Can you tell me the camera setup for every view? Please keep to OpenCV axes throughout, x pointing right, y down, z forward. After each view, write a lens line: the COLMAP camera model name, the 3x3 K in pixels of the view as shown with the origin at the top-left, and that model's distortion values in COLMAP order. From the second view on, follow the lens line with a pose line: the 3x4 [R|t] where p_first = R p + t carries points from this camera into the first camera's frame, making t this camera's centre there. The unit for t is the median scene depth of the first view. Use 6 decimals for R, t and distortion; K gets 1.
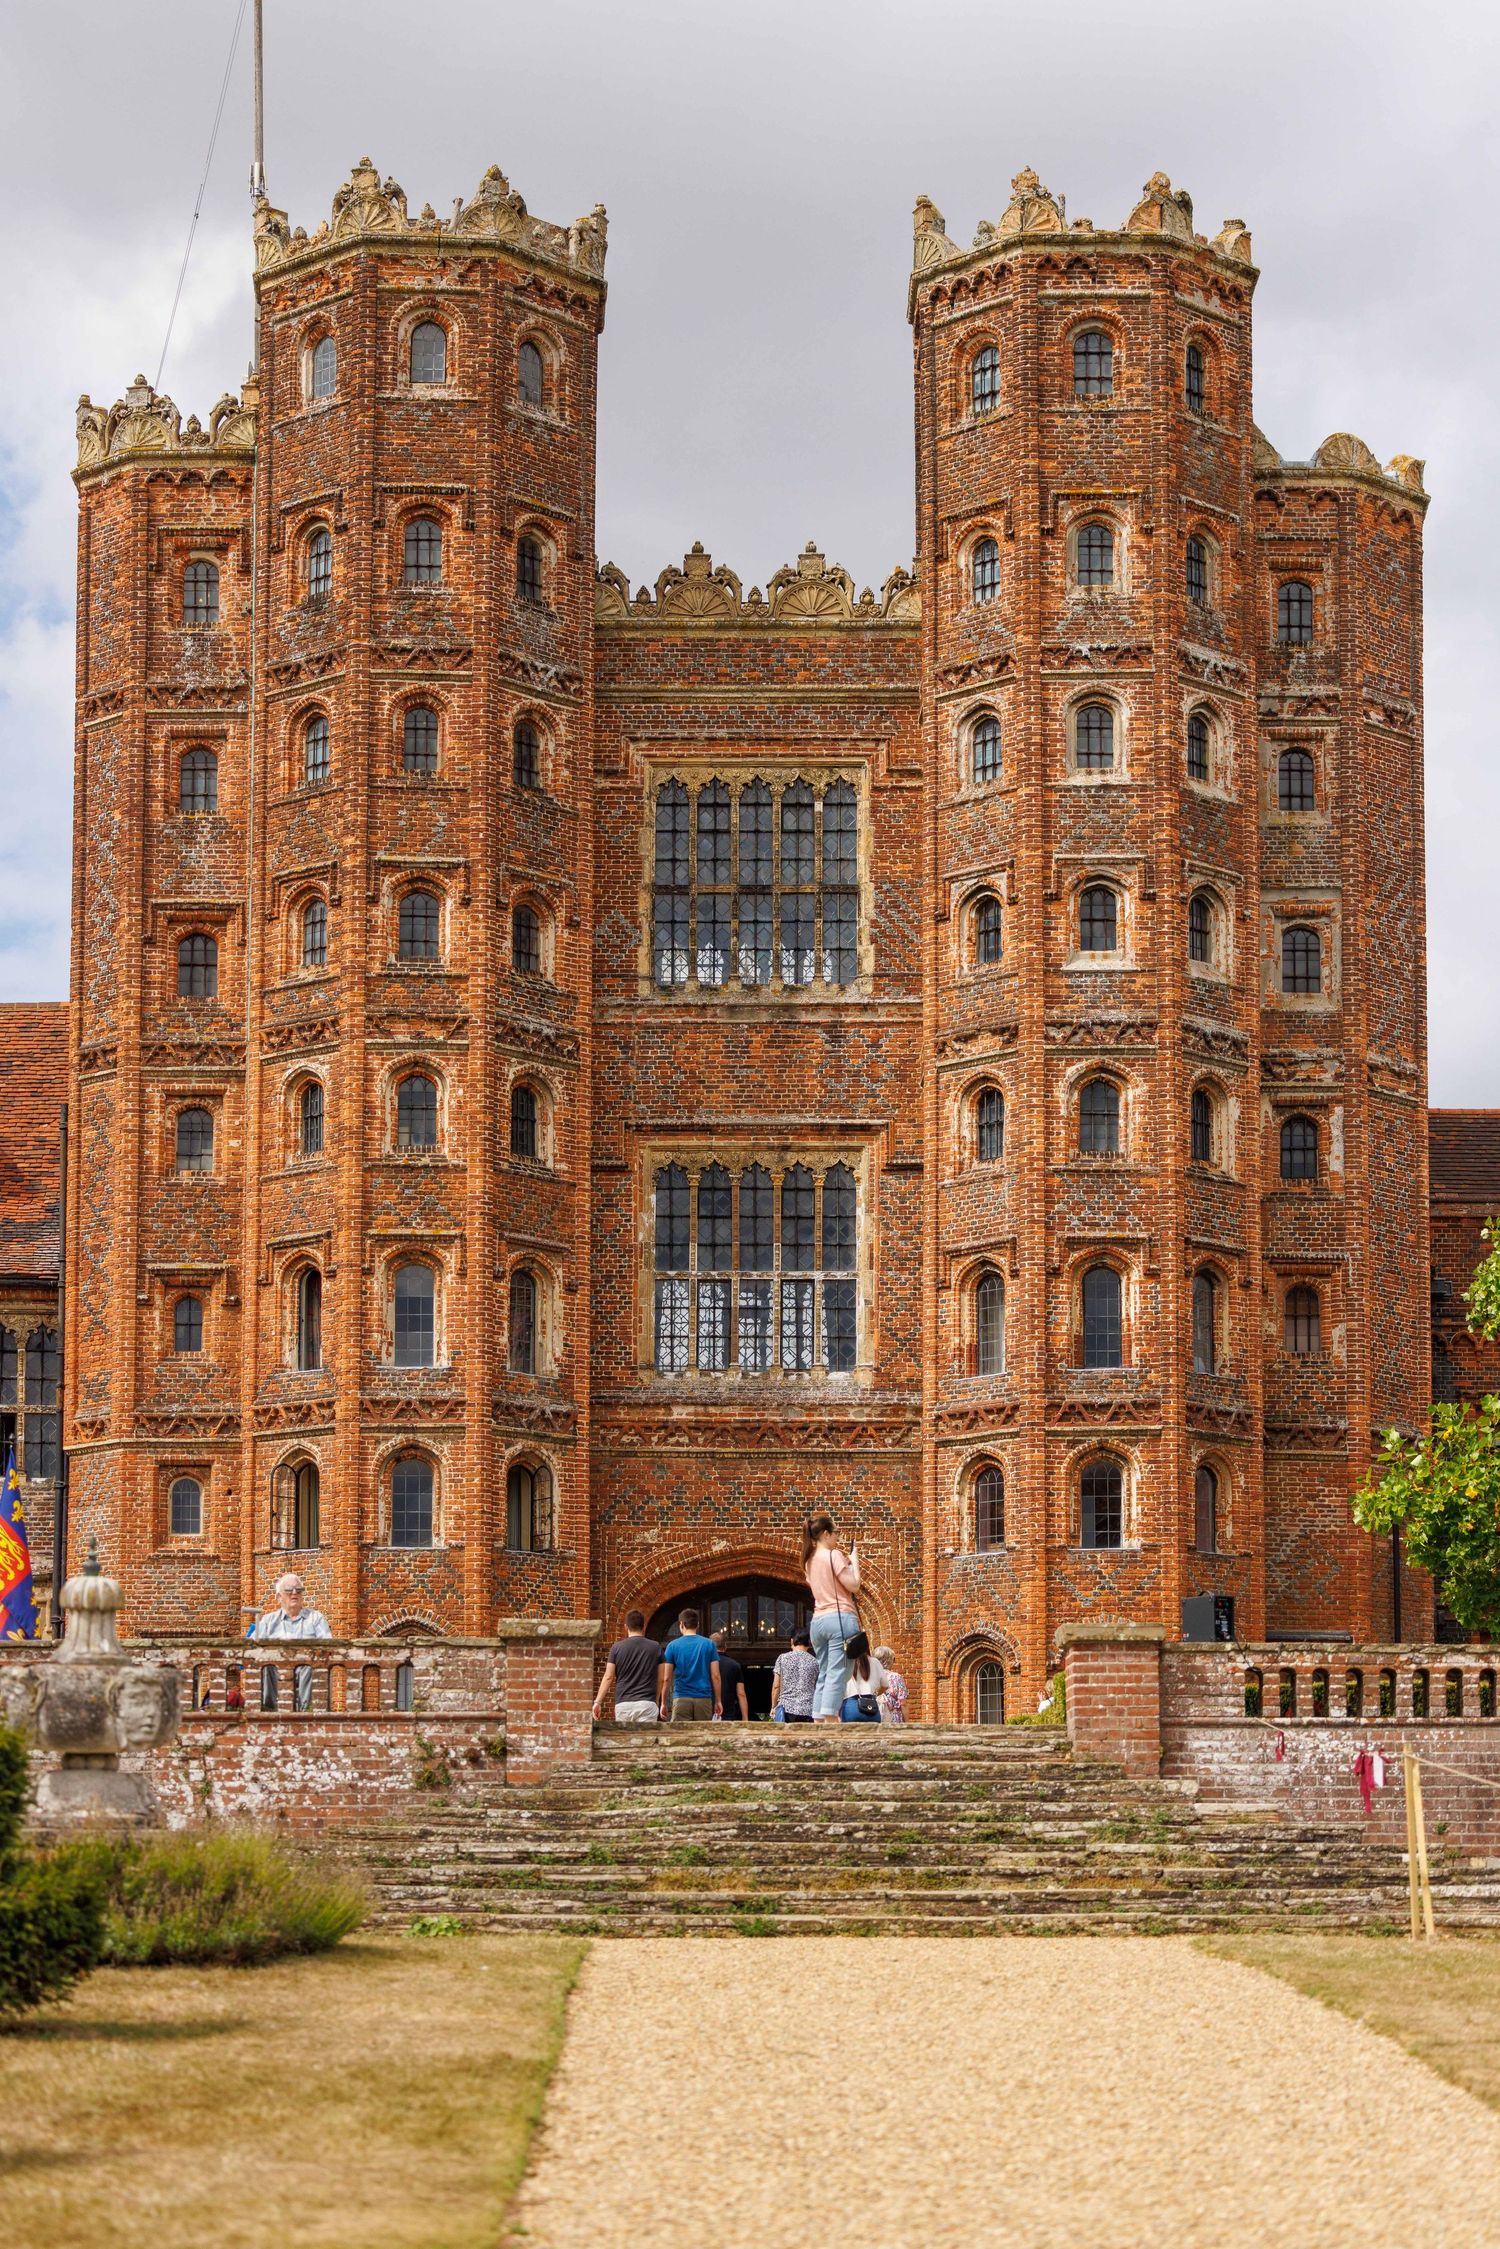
lens RADIAL K [[4541.1, 0, 750.0], [0, 4541.1, 1124.5], [0, 0, 1]] dist [-0.012312, -0.043491]
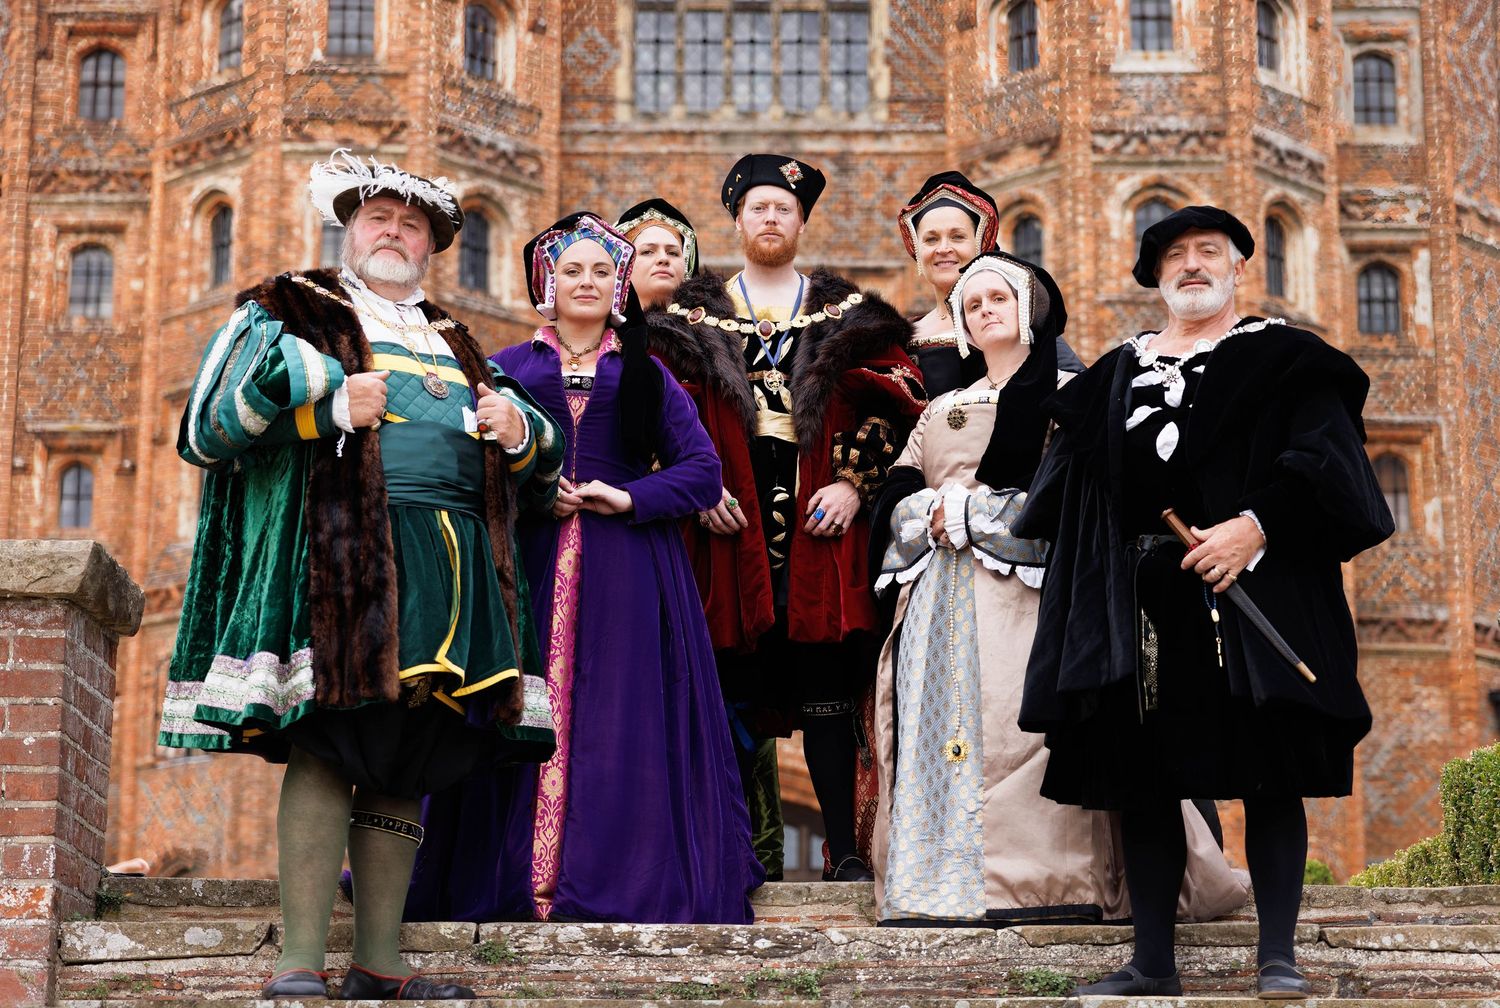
lens RADIAL K [[2305.1, 0, 845.1], [0, 2305.1, 503.3], [0, 0, 1]] dist [0.013242, 0.055585]
pose [[0.999831, -0.001783, 0.018277, 0.010912], [0.003349, 0.996288, -0.086012, 0.082668], [-0.018055, 0.086059, 0.996126, 0.572425]]
